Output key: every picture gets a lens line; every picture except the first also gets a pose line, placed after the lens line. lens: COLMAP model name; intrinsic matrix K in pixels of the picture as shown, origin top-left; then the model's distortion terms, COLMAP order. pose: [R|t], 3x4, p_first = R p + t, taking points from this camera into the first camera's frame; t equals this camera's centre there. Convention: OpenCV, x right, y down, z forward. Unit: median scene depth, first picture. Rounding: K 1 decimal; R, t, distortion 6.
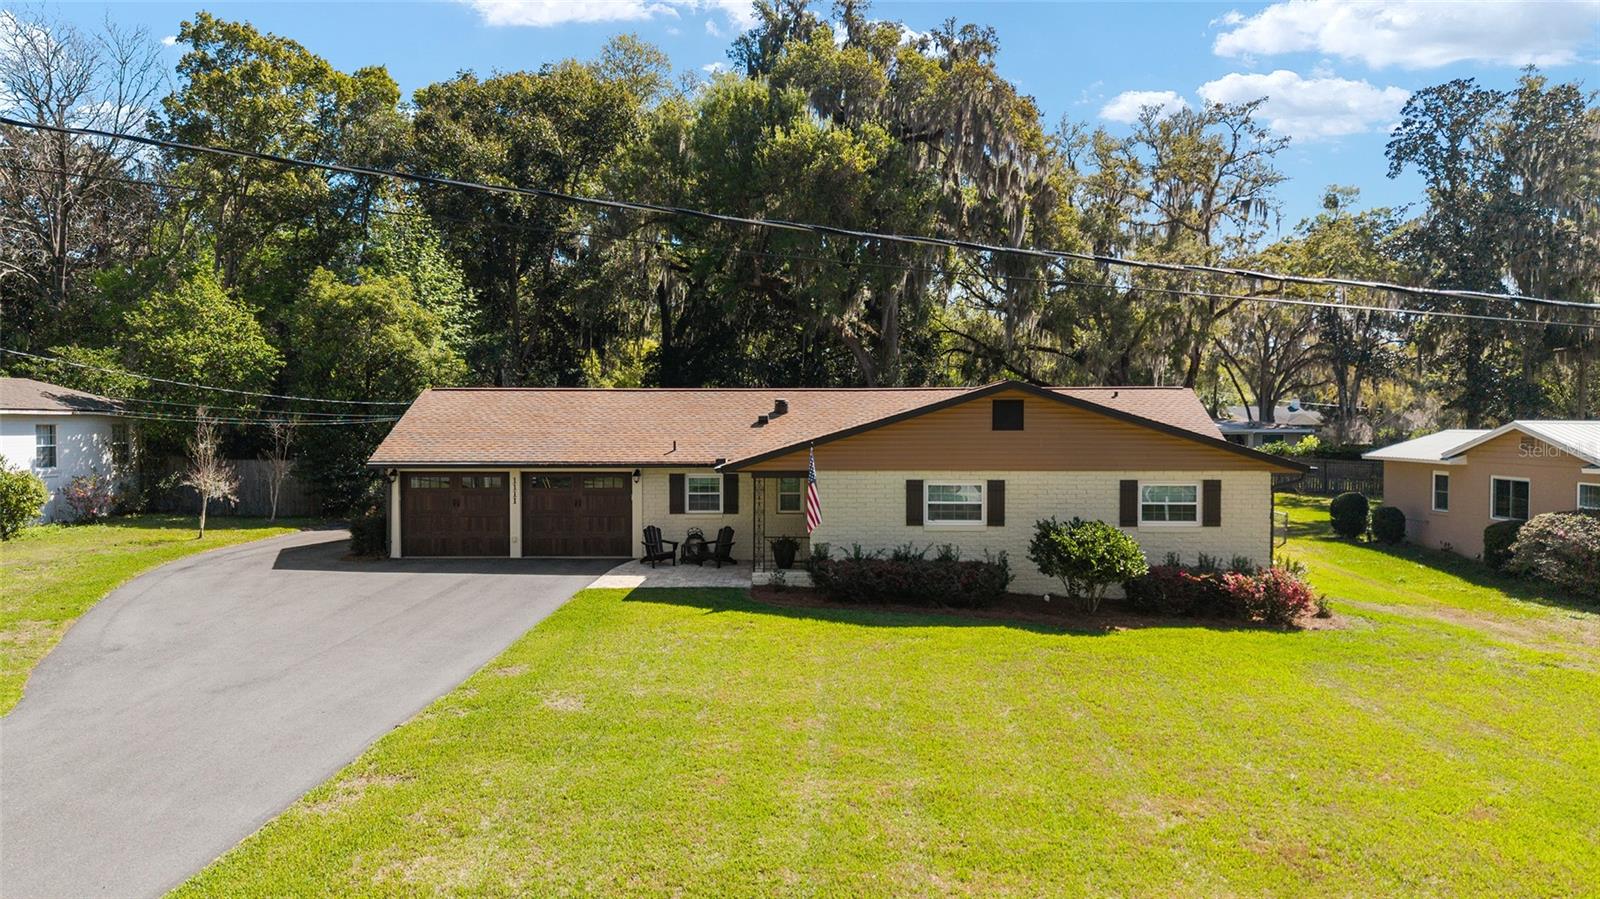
lens RADIAL K [[1051.8, 0, 800.0], [0, 1051.8, 449.5], [0, 0, 1]] dist [0.027159, -0.029534]
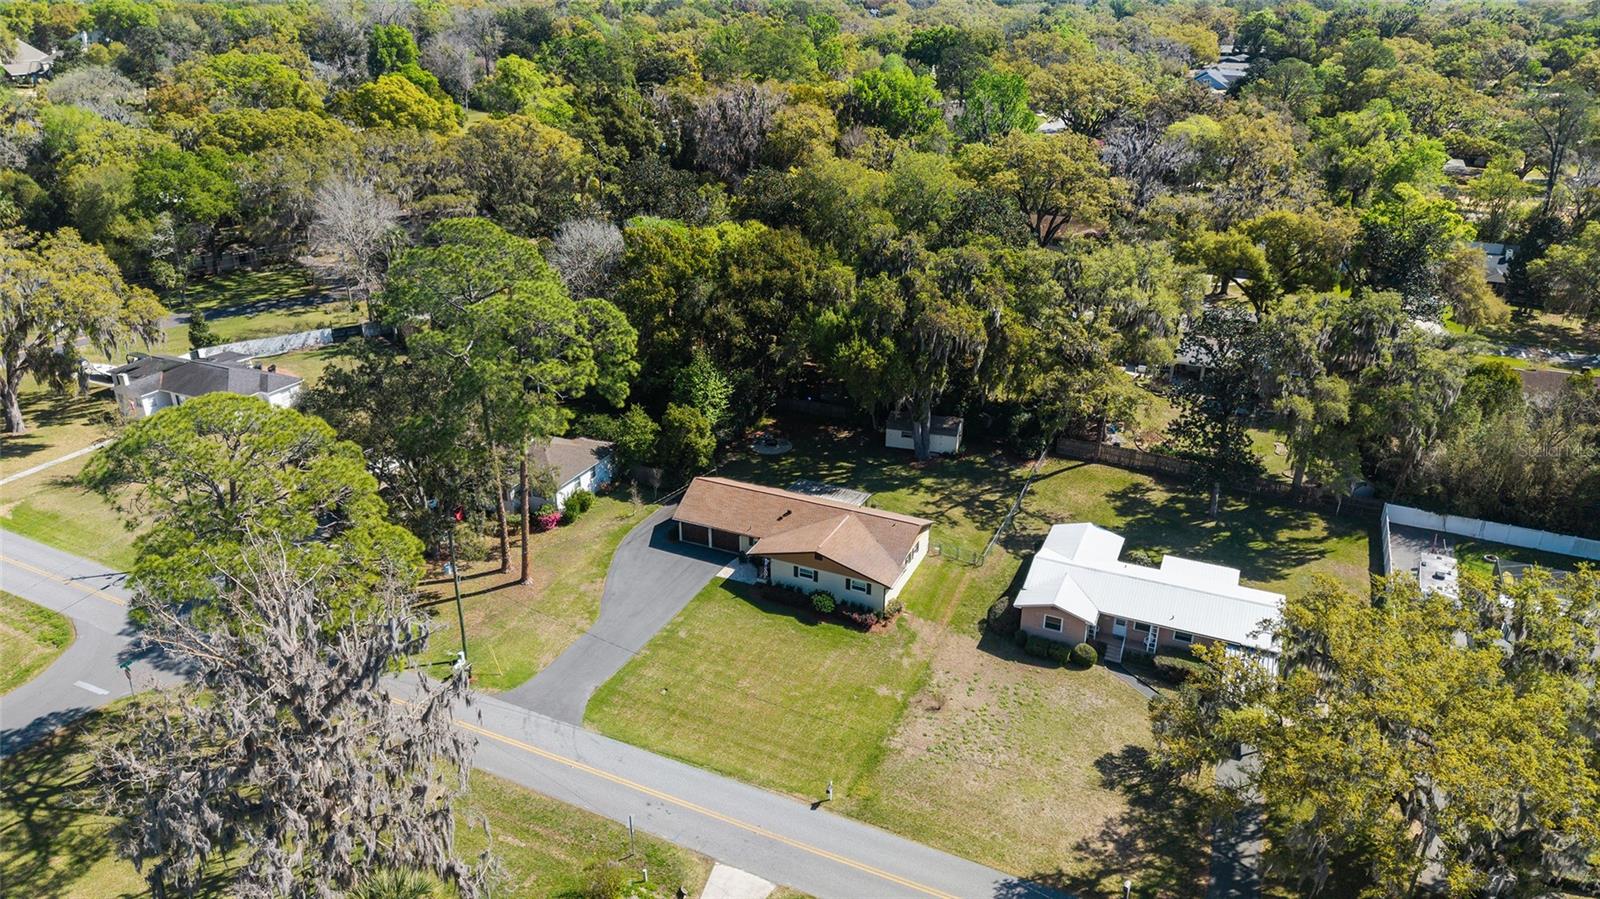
lens RADIAL K [[1091.0, 0, 807.5], [0, 1091.0, 445.1], [0, 0, 1]] dist [0.033182, -0.004234]
pose [[0.925419, 0.166978, -0.340172, 1.206889], [-0.038773, 0.934696, 0.353328, -1.510508], [0.376956, -0.313787, 0.871460, -1.930915]]
